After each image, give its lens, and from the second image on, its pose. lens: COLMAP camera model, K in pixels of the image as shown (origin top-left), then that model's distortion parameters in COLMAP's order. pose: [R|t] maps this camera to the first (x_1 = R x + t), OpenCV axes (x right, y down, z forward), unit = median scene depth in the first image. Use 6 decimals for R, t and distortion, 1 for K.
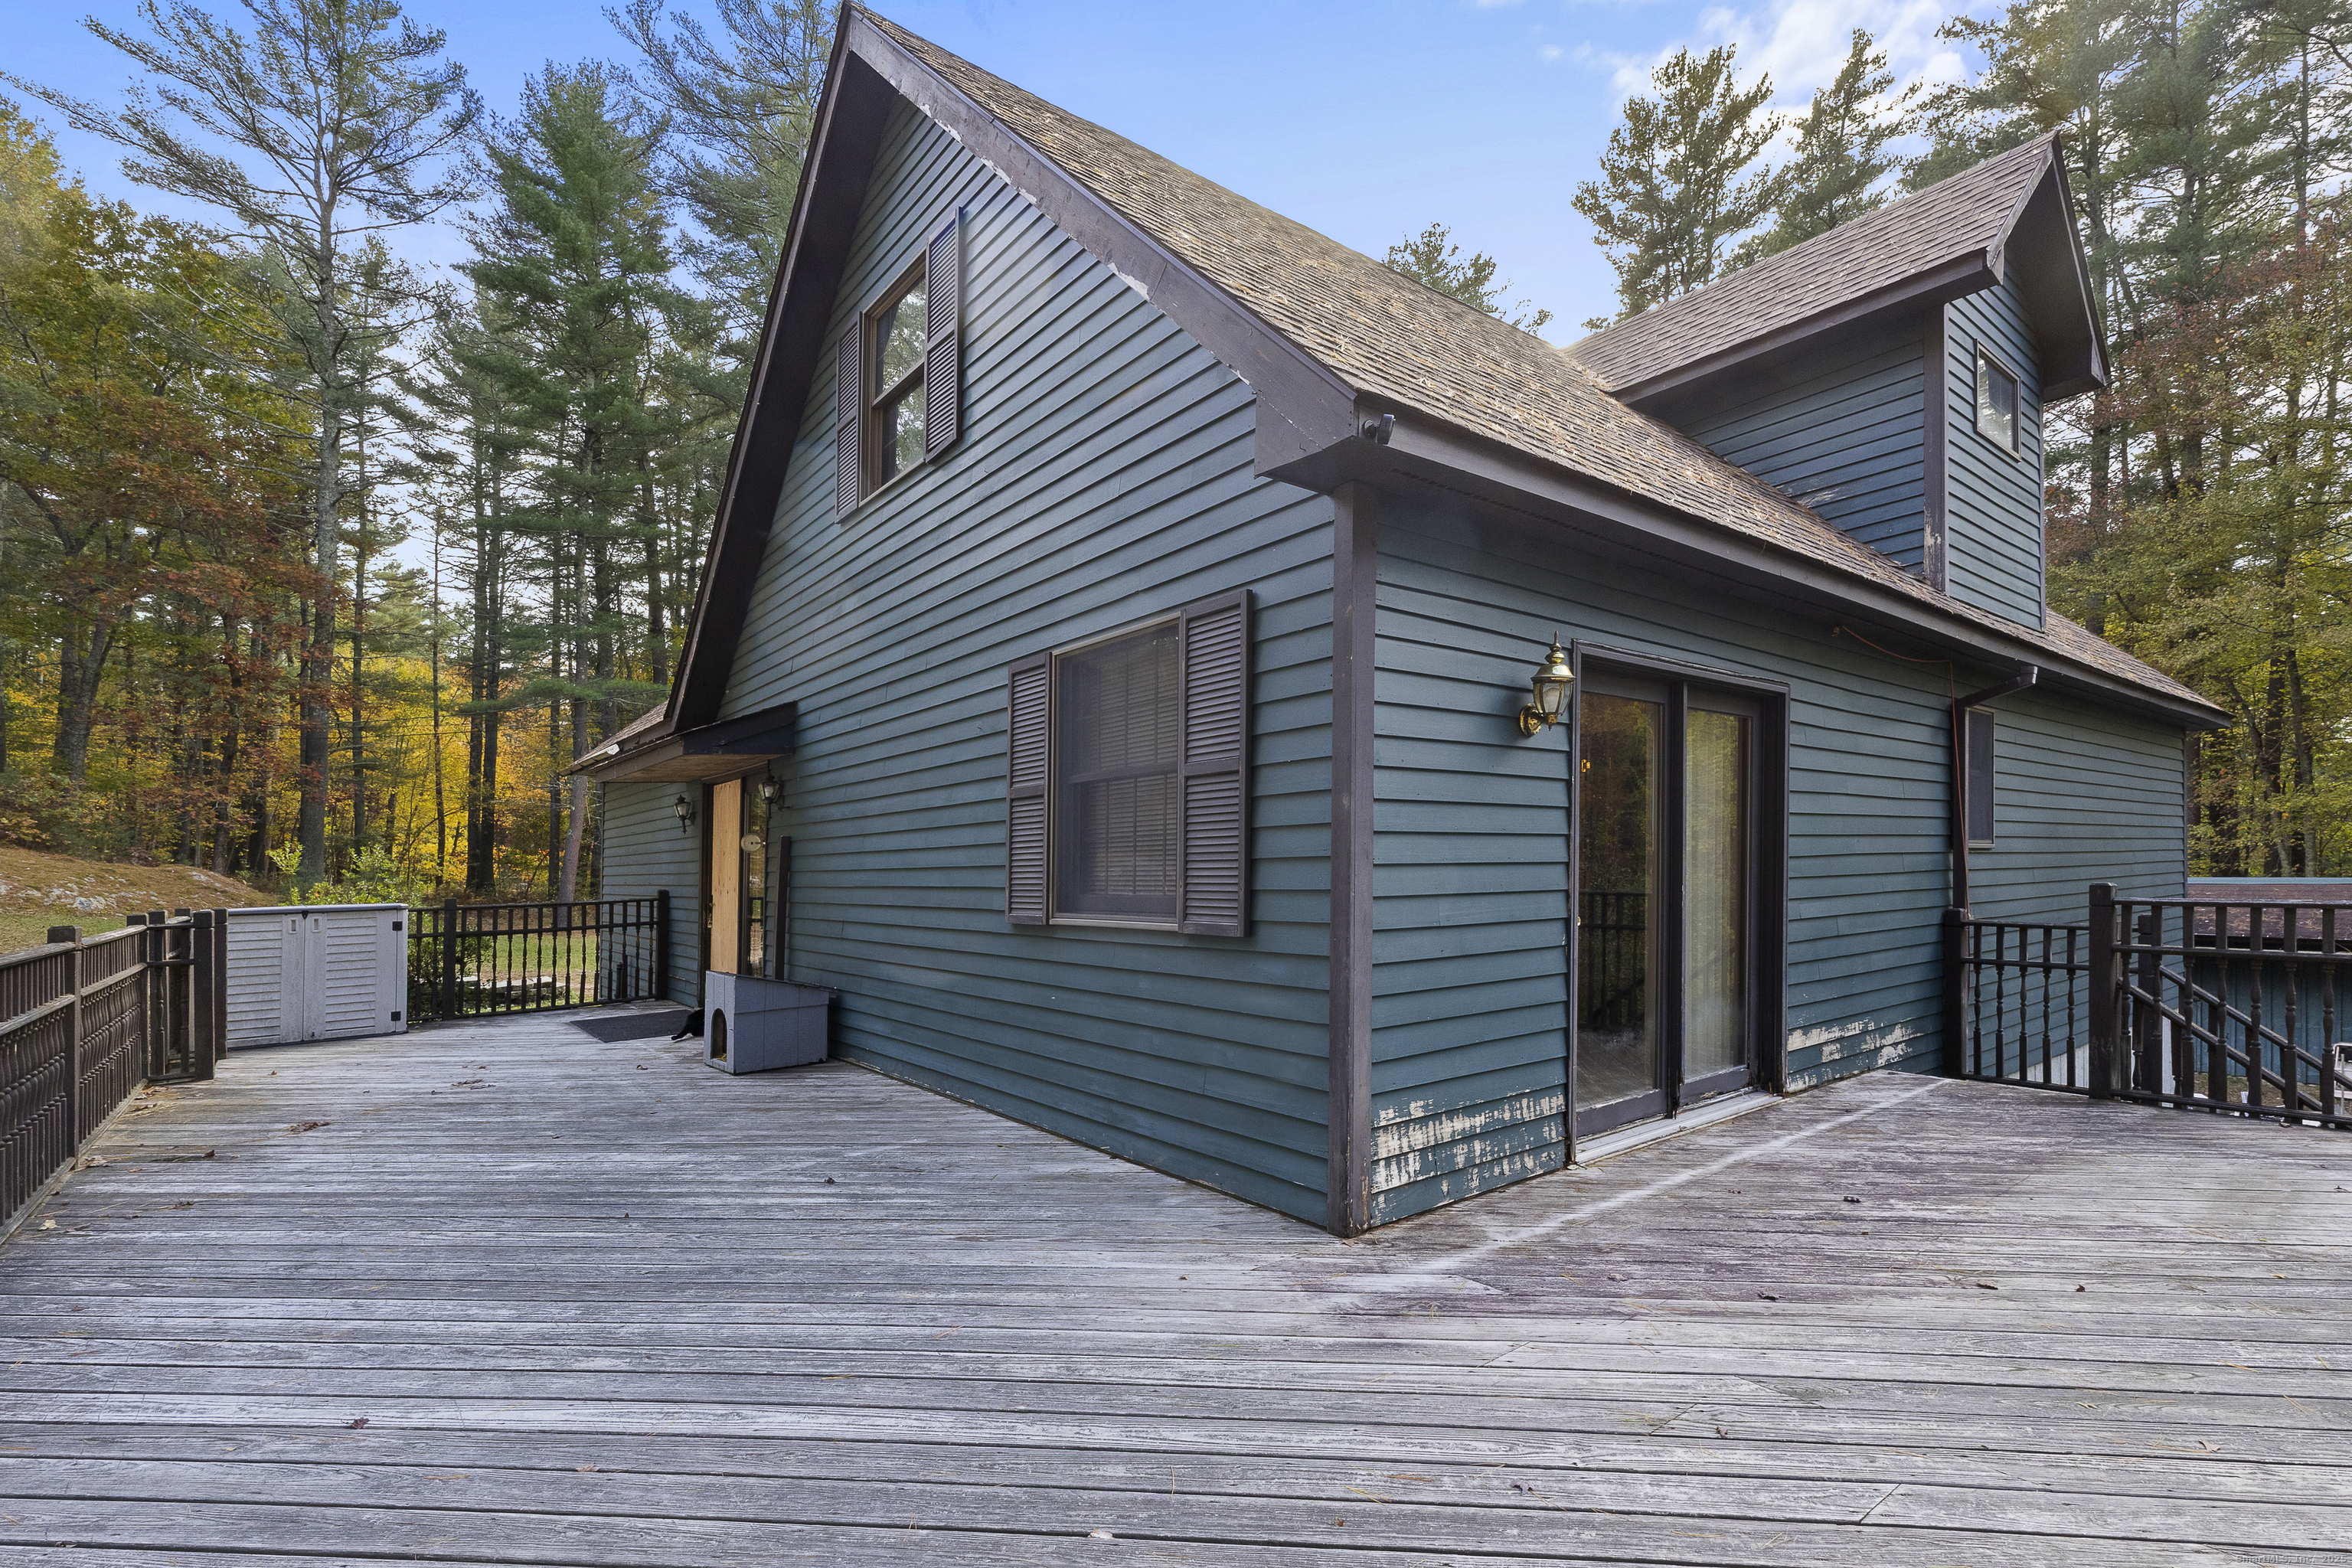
lens RADIAL K [[1063.0, 0, 1218.3], [0, 1063.0, 740.8], [0, 0, 1]] dist [0.000351, -0.000839]
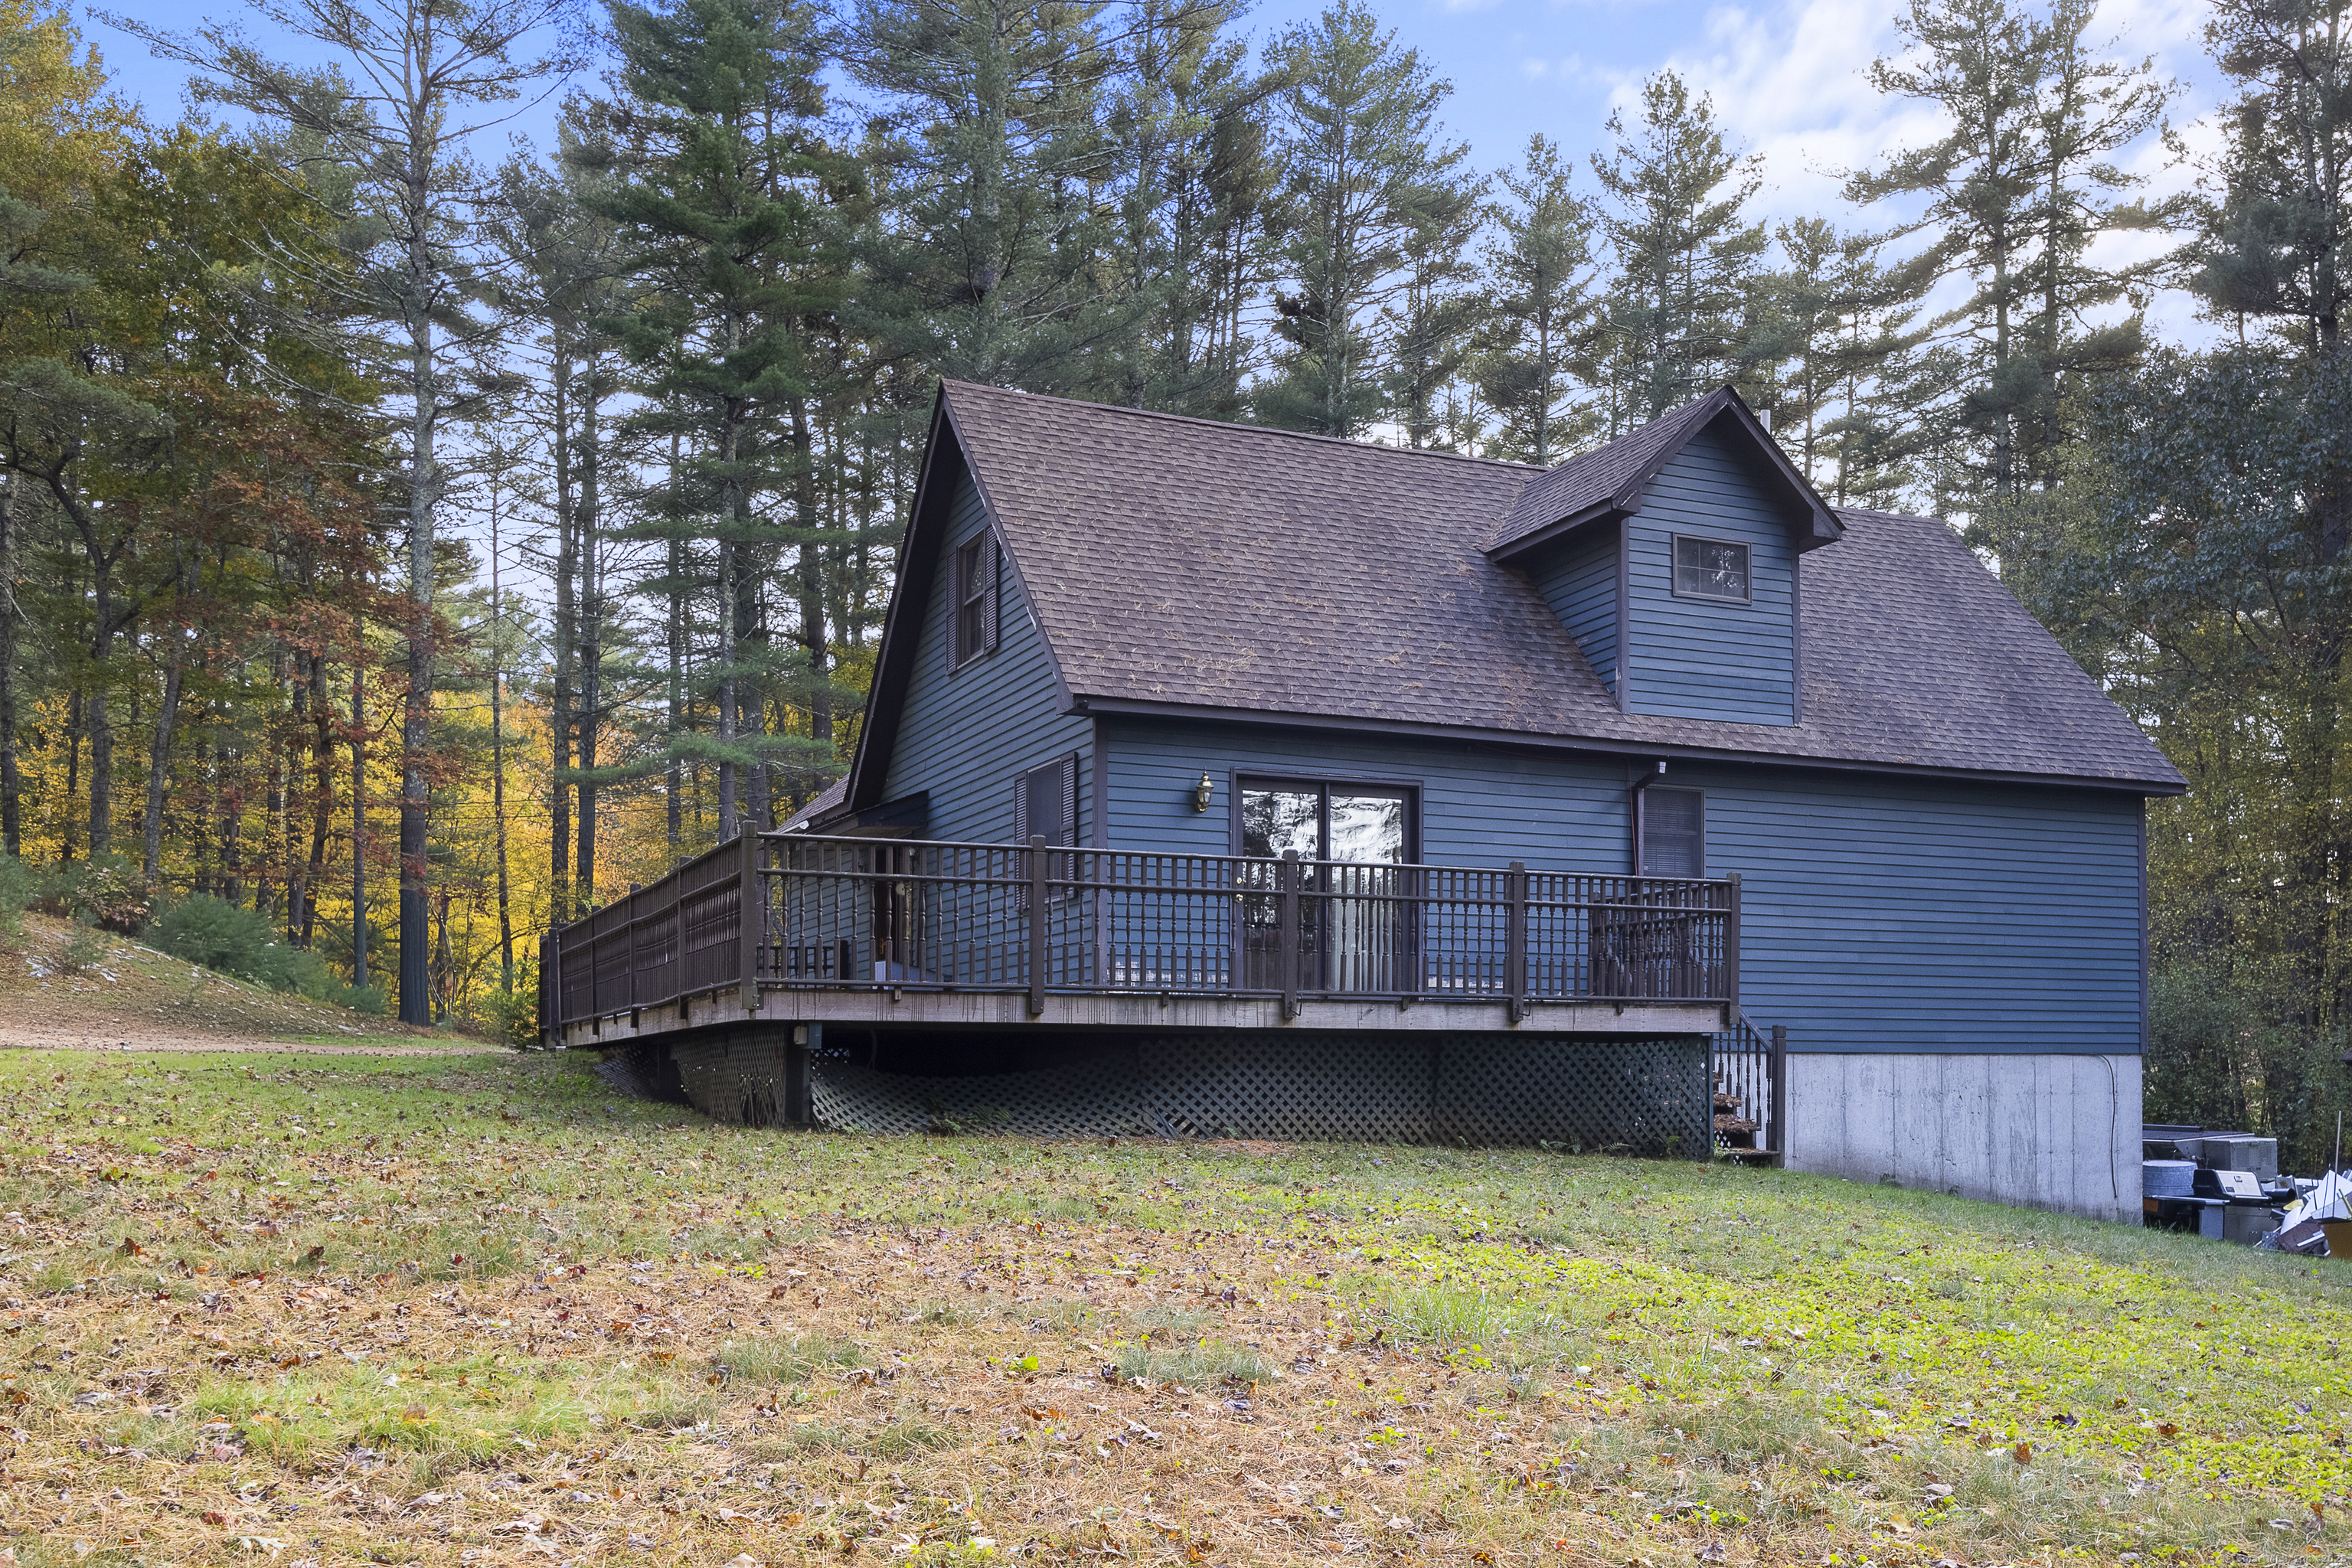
lens RADIAL K [[1781.7, 0, 1176.0], [0, 1781.7, 784.0], [0, 0, 1]] dist [-0.005197, 0.002374]
pose [[0.959324, -0.013335, -0.281994, 0.531882], [0.008712, 0.999806, -0.017642, 0.001079], [0.282174, 0.014468, 0.959254, -1.073195]]
